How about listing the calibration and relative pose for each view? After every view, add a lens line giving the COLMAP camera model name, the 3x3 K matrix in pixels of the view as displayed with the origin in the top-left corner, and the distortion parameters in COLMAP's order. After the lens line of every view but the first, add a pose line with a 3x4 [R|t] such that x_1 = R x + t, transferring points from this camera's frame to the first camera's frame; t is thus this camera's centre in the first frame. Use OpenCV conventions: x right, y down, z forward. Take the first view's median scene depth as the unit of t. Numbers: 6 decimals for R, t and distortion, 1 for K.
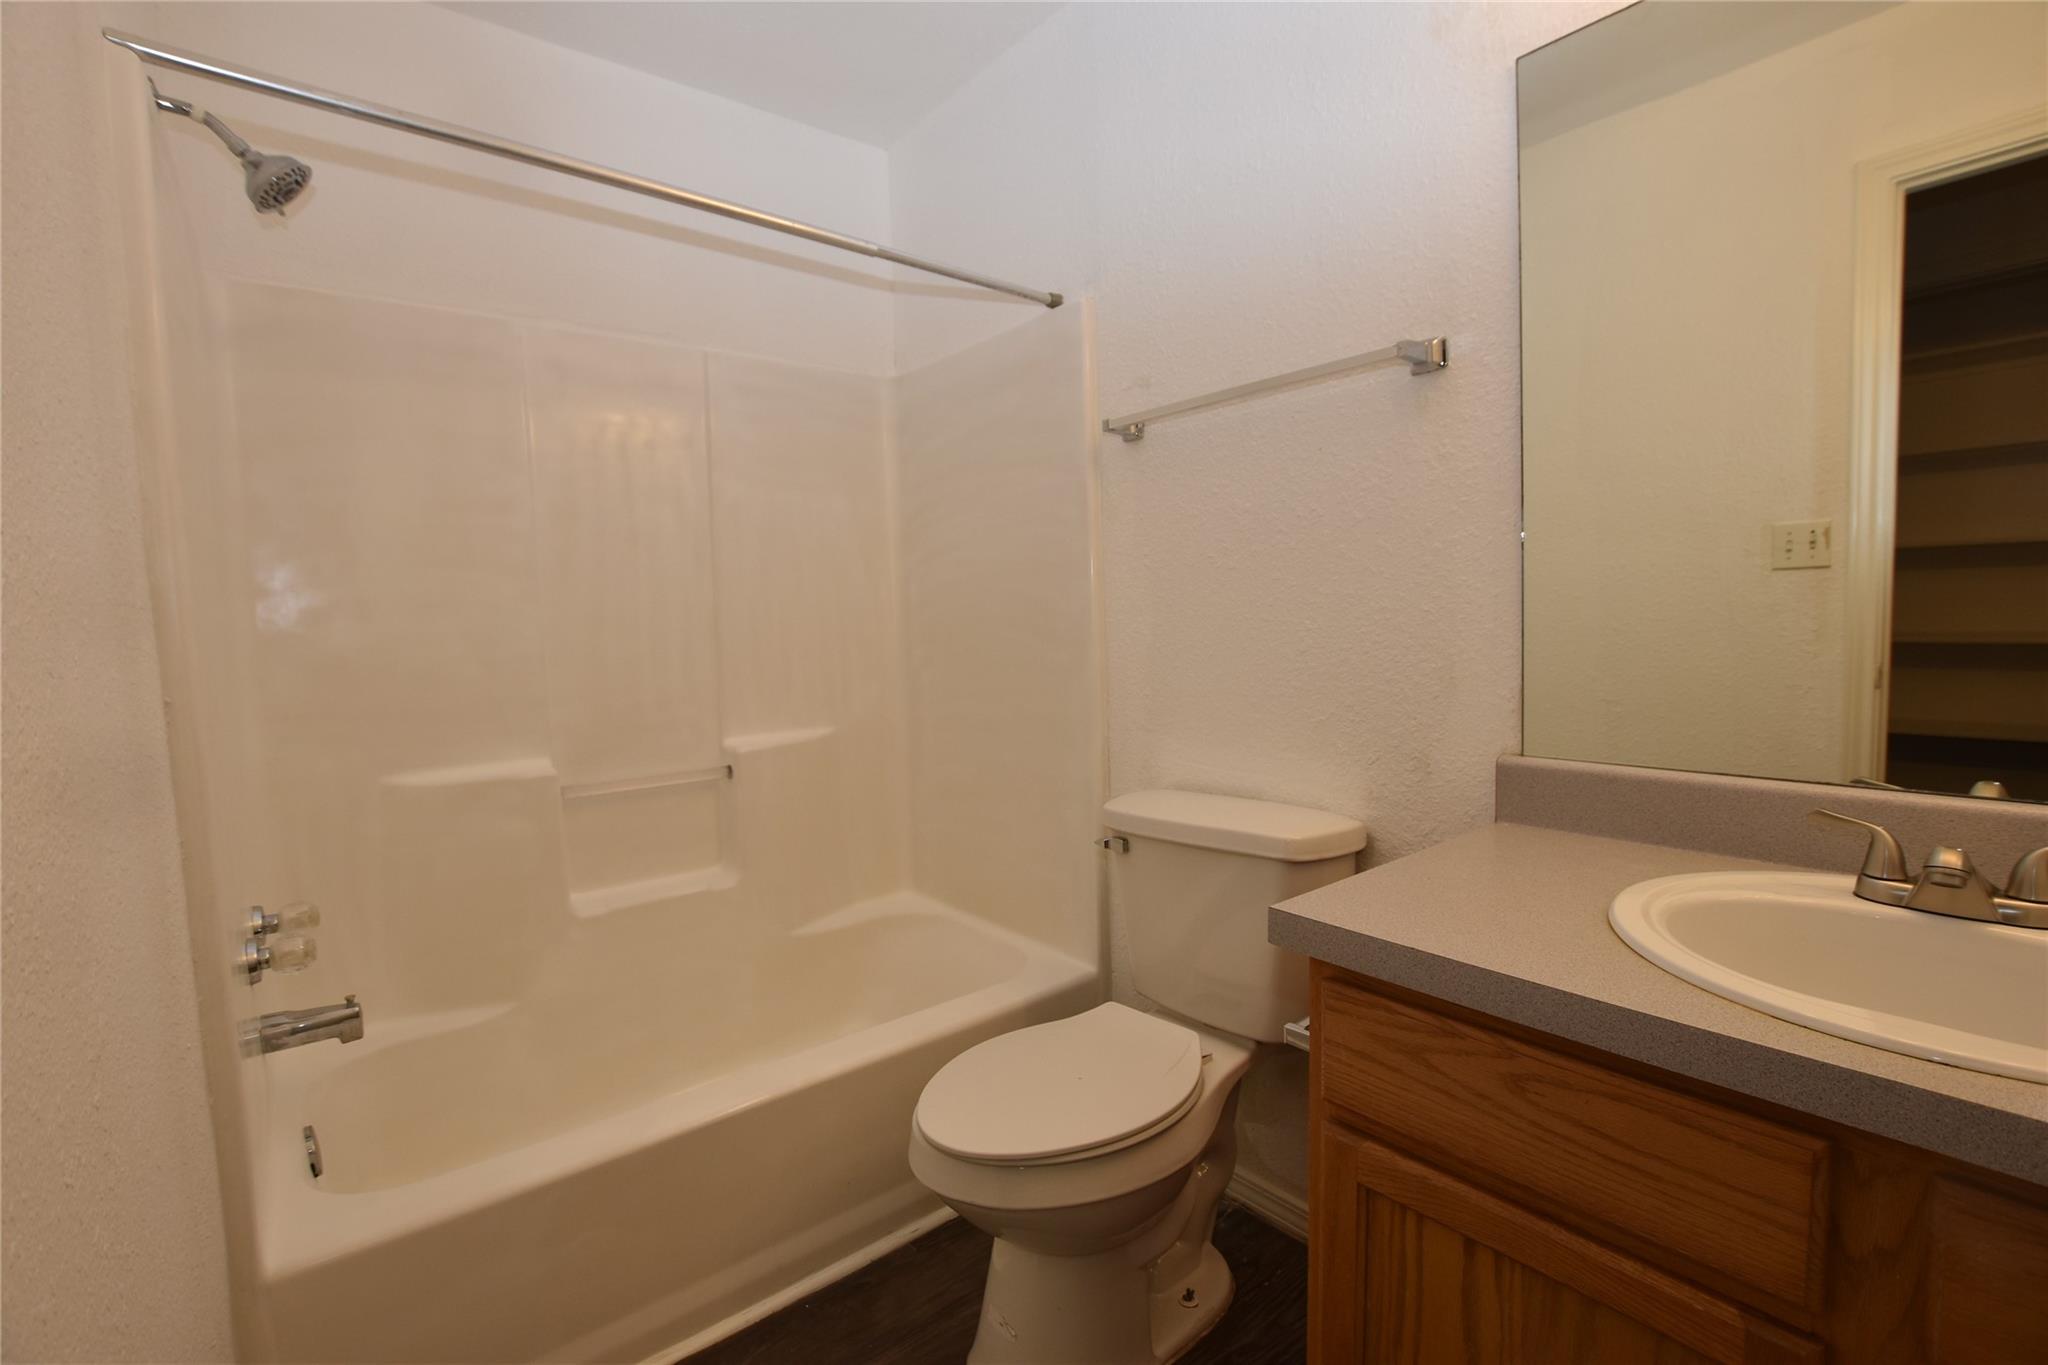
lens RADIAL K [[905.0, 0, 1022.9], [0, 905.0, 678.8], [0, 0, 1]] dist [-0.034904, 0.005964]
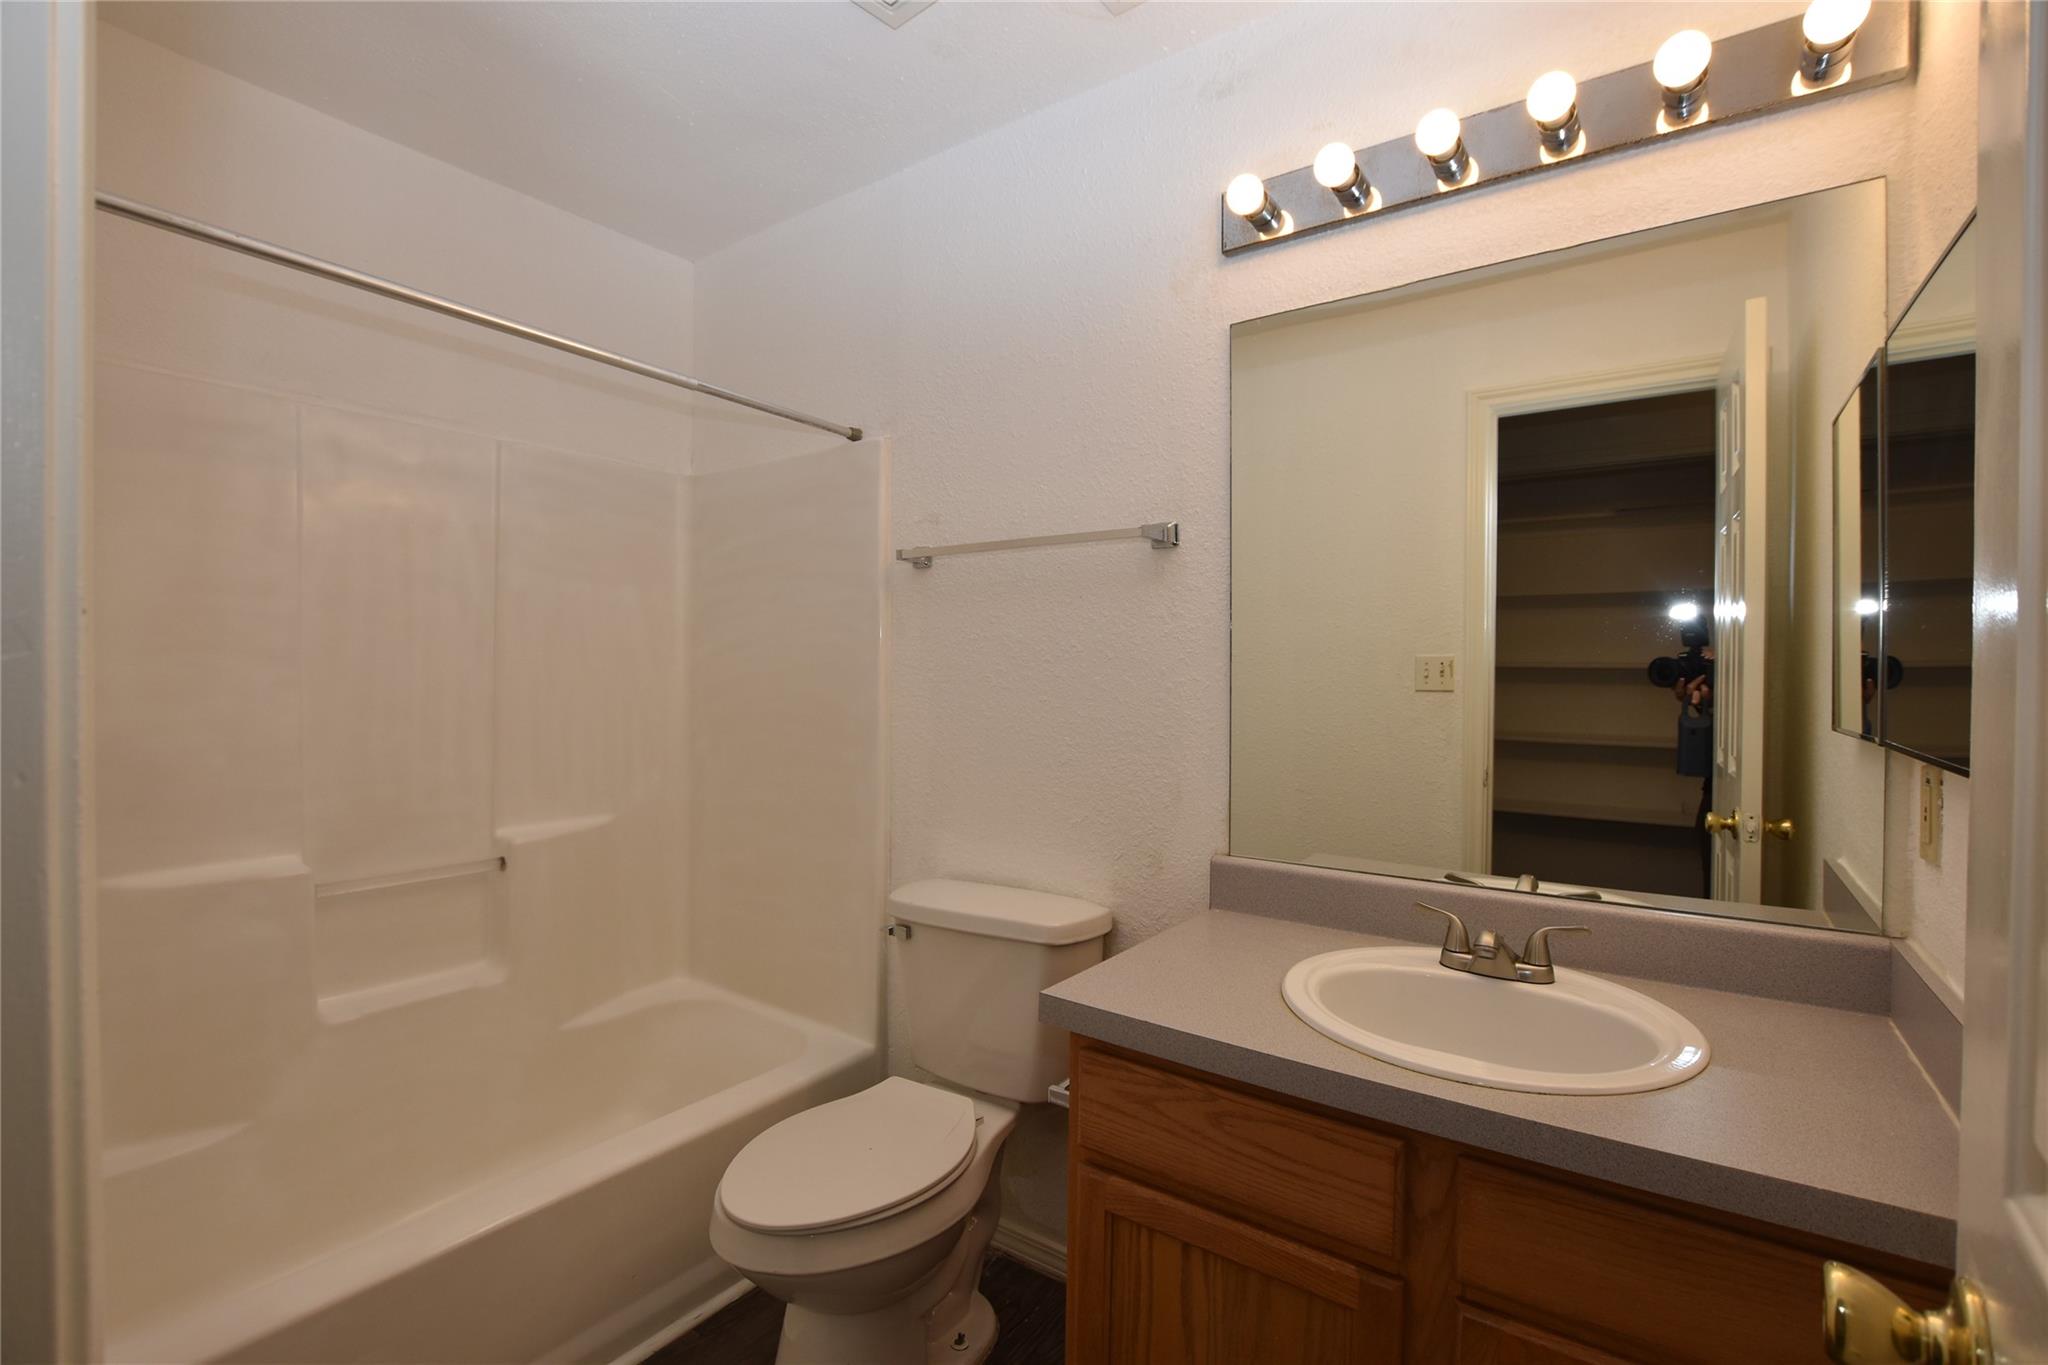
lens RADIAL K [[905.0, 0, 1022.9], [0, 905.0, 678.8], [0, 0, 1]] dist [-0.034904, 0.005964]
pose [[0.964131, 0.036131, 0.262955, -0.066526], [-0.018948, 0.997533, -0.067590, -0.068017], [-0.264749, 0.060183, 0.962438, -0.160135]]
